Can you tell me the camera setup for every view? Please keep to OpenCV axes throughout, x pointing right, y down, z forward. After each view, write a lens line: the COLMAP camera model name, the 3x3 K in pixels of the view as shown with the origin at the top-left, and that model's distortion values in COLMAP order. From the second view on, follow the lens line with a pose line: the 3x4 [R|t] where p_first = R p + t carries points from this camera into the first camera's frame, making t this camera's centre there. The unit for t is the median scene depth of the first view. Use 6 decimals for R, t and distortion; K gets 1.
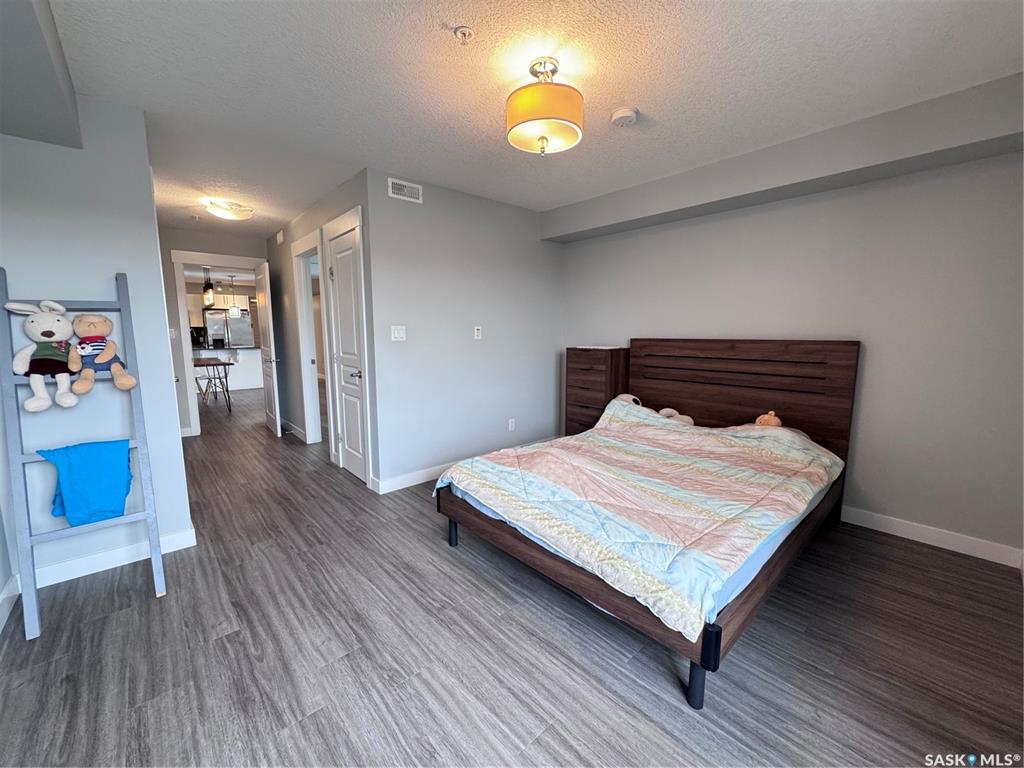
lens RADIAL K [[410.7, 0, 510.9], [0, 410.7, 383.8], [0, 0, 1]] dist [-0.000392, 0.000510]
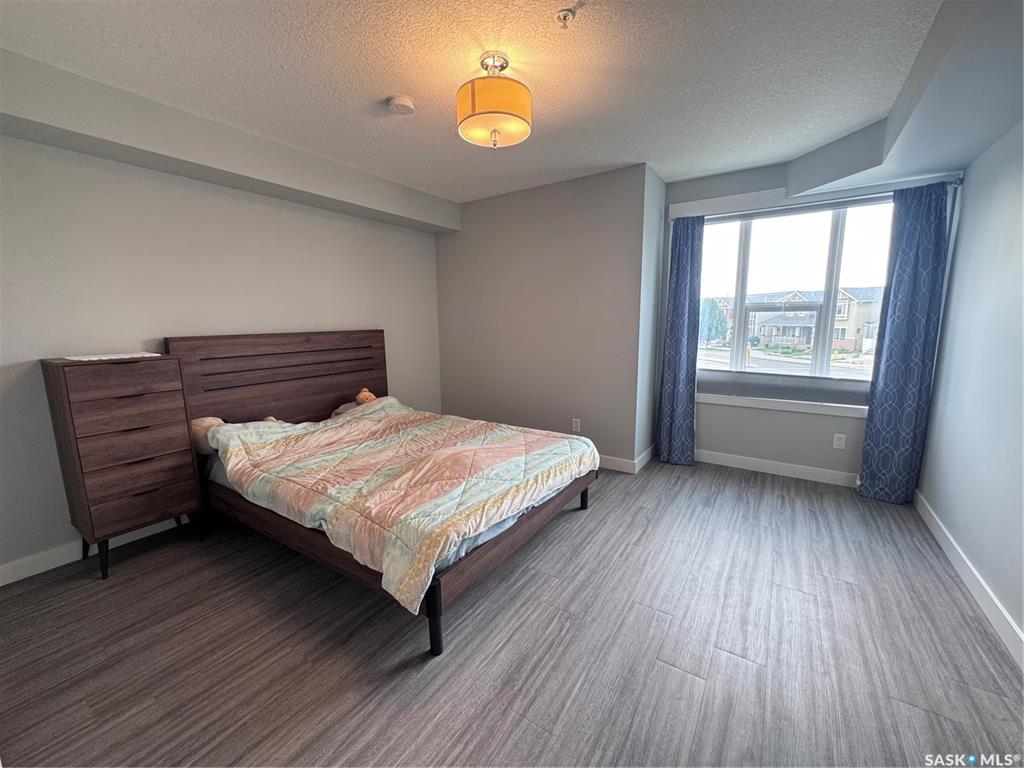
lens RADIAL K [[410.7, 0, 511.8], [0, 410.7, 382.0], [0, 0, 1]] dist [-0.000392, 0.000510]
pose [[-0.248605, -0.141609, 0.958198, -0.690810], [0.137366, 0.974102, 0.179599, -0.119163], [-0.958815, 0.176273, -0.222714, 0.897699]]
